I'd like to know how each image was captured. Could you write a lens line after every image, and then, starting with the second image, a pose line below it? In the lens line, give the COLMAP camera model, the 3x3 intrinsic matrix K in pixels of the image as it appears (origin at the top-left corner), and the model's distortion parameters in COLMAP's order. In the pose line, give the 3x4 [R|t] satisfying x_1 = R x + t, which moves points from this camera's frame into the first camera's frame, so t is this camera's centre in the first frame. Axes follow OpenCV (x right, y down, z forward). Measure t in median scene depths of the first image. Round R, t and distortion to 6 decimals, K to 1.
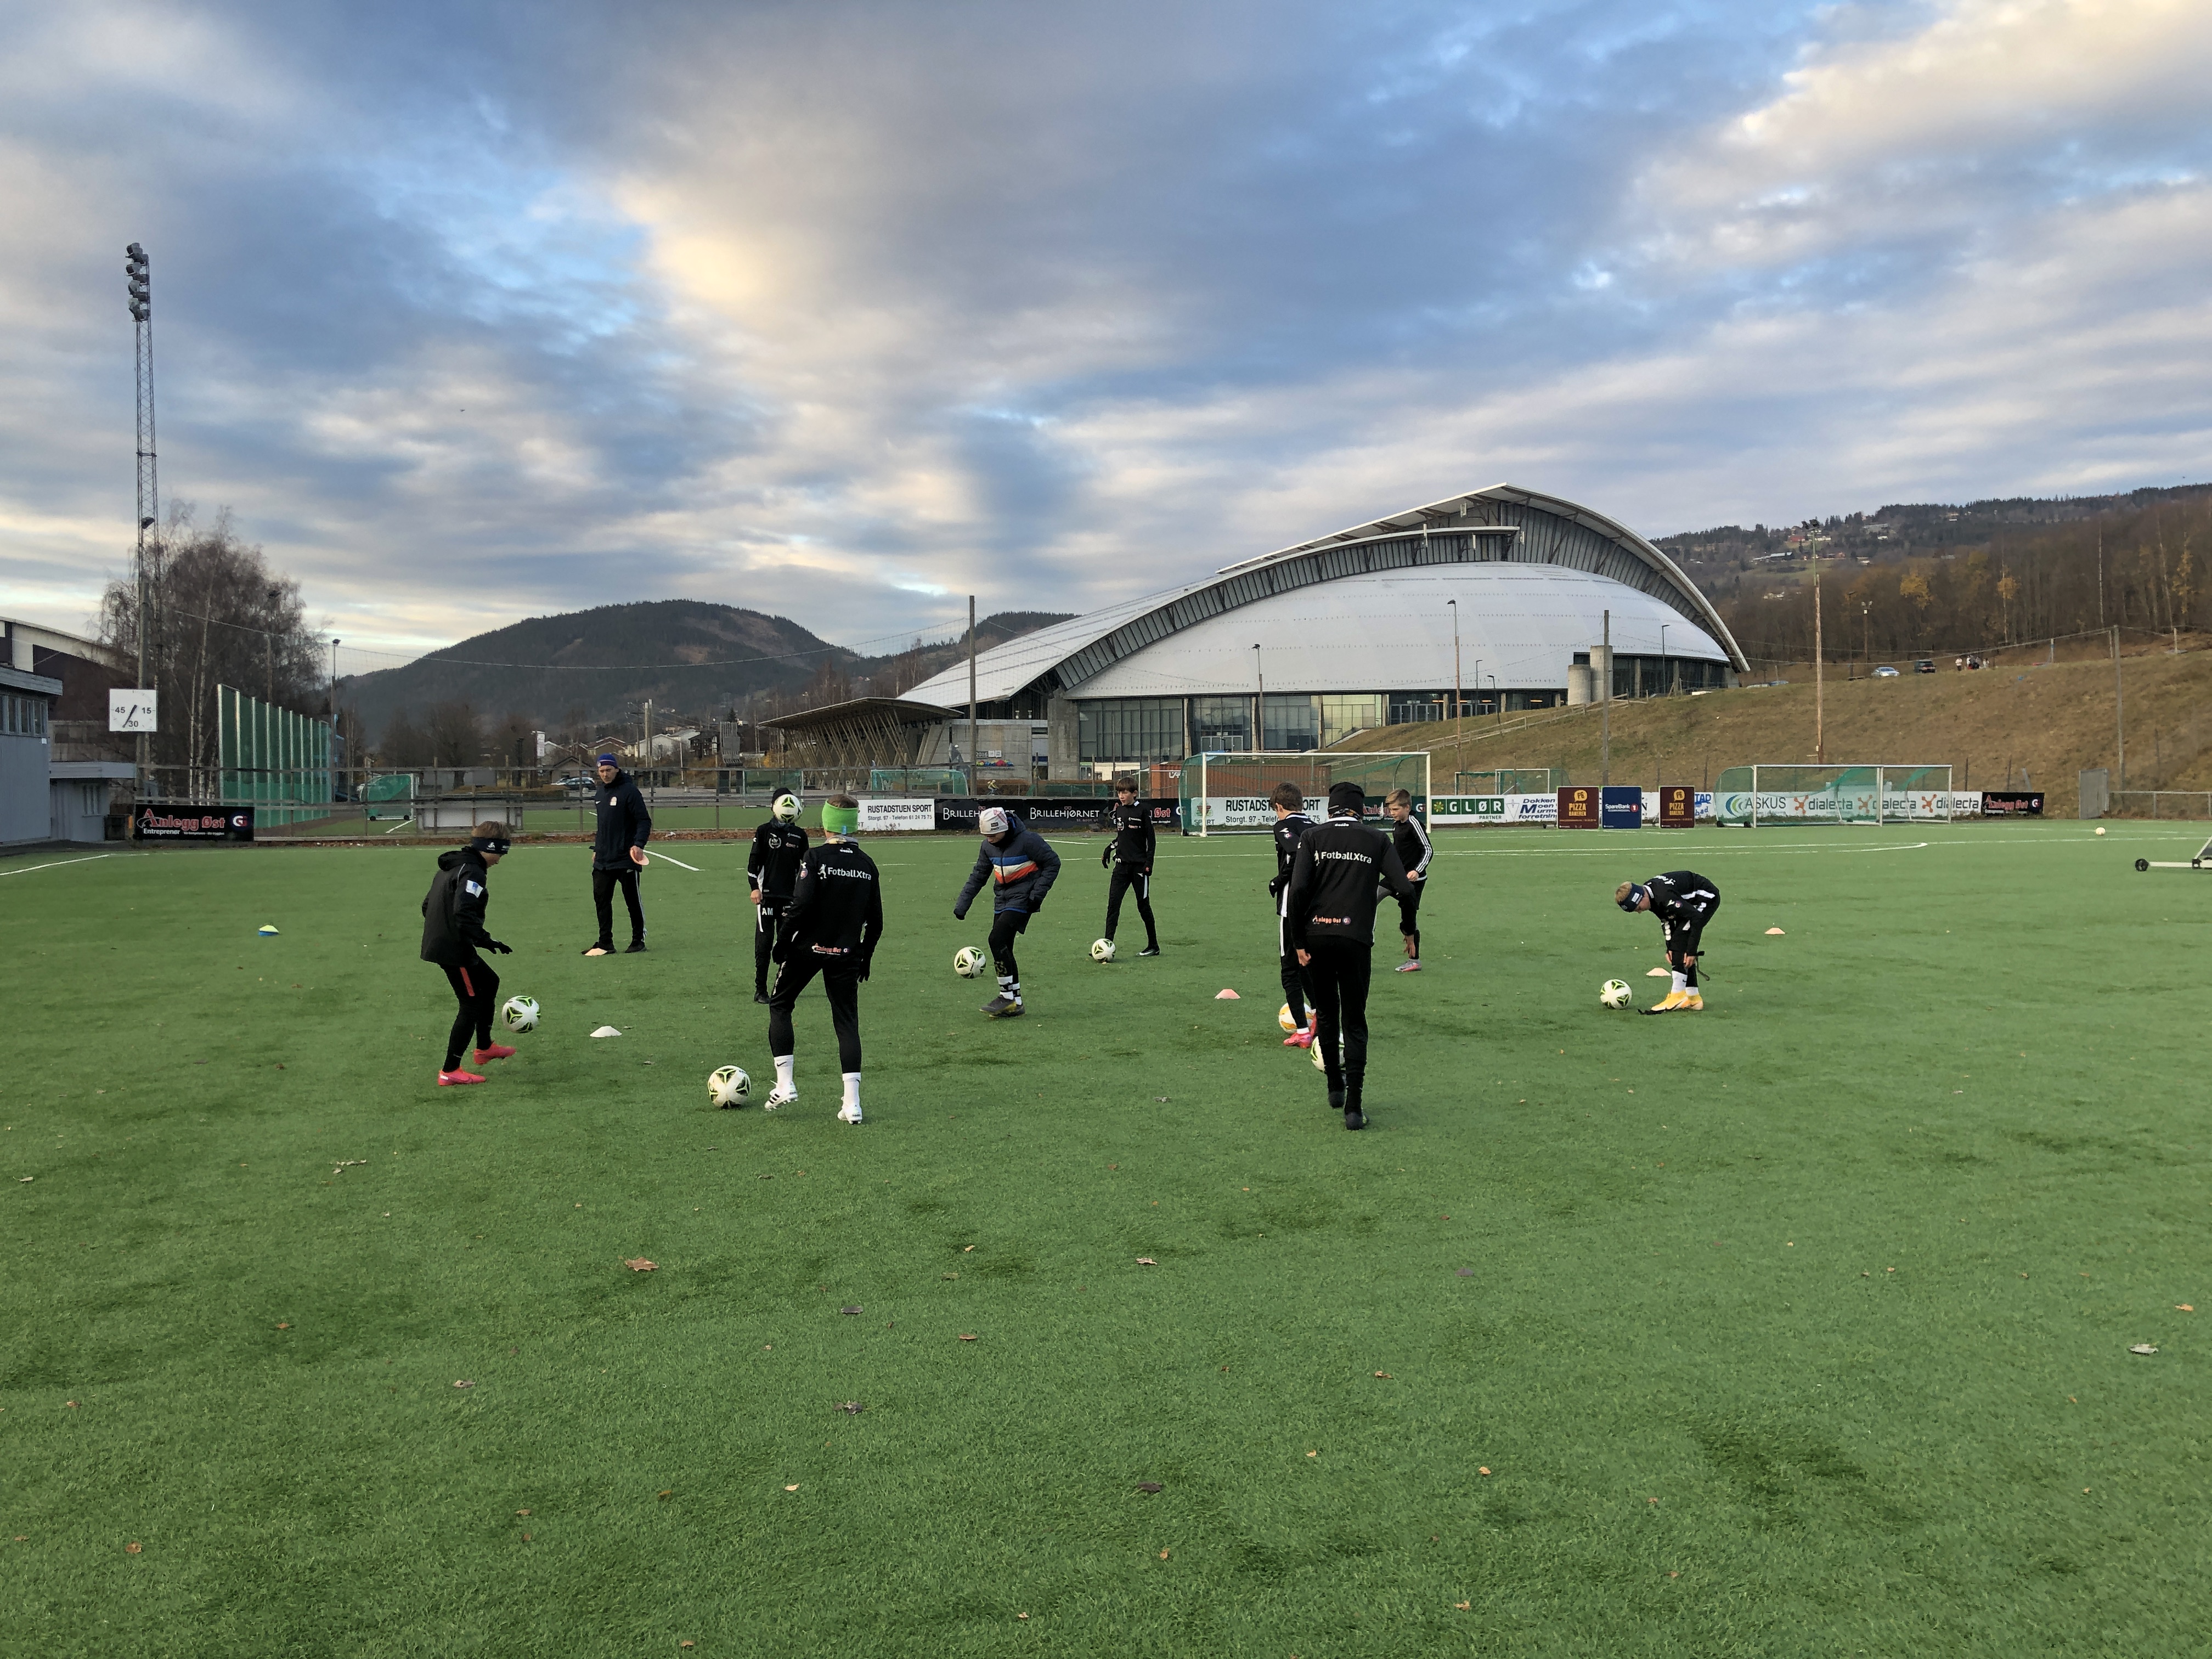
lens RADIAL K [[1804.9, 0, 1106.4], [0, 1804.9, 828.8], [0, 0, 1]] dist [-0.002996, -0.003520]
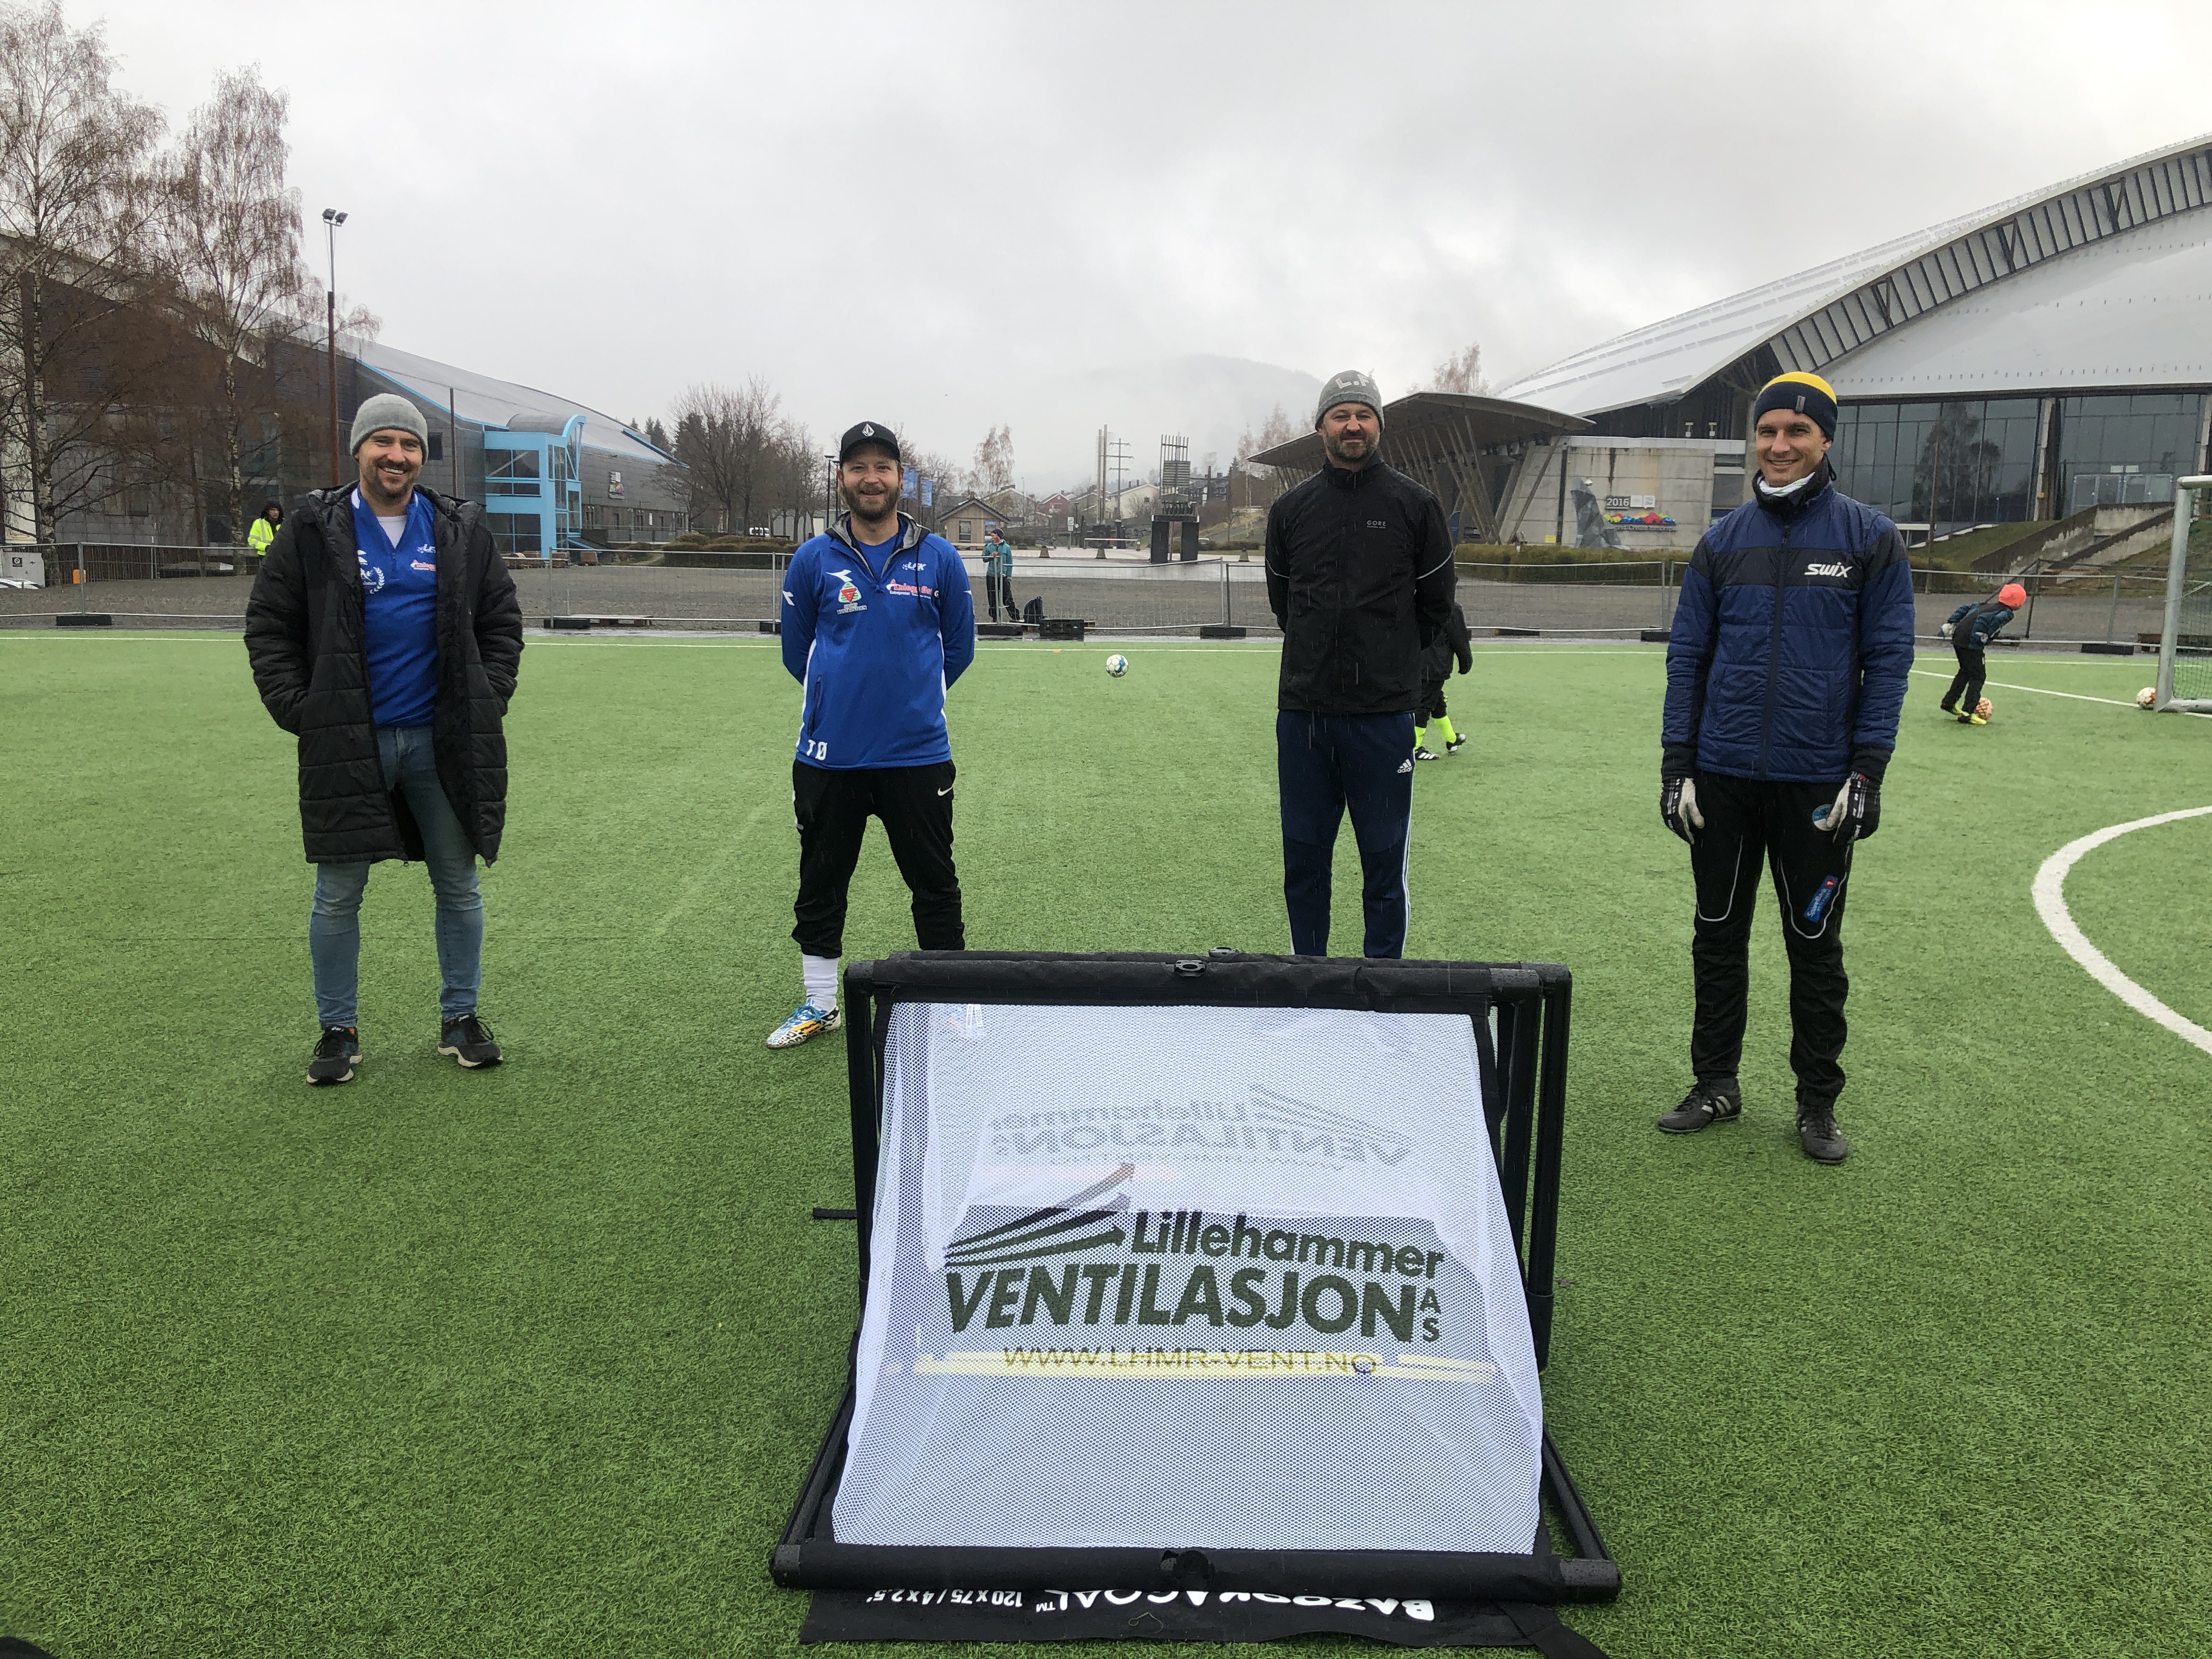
lens RADIAL K [[1804.9, 0, 1104.8], [0, 1804.9, 831.5], [0, 0, 1]] dist [-0.002996, -0.003520]
pose [[0.998492, 0.017936, -0.051878, -0.198774], [-0.011519, 0.992531, 0.121450, -0.005851], [0.053669, -0.120670, 0.991241, 0.424868]]
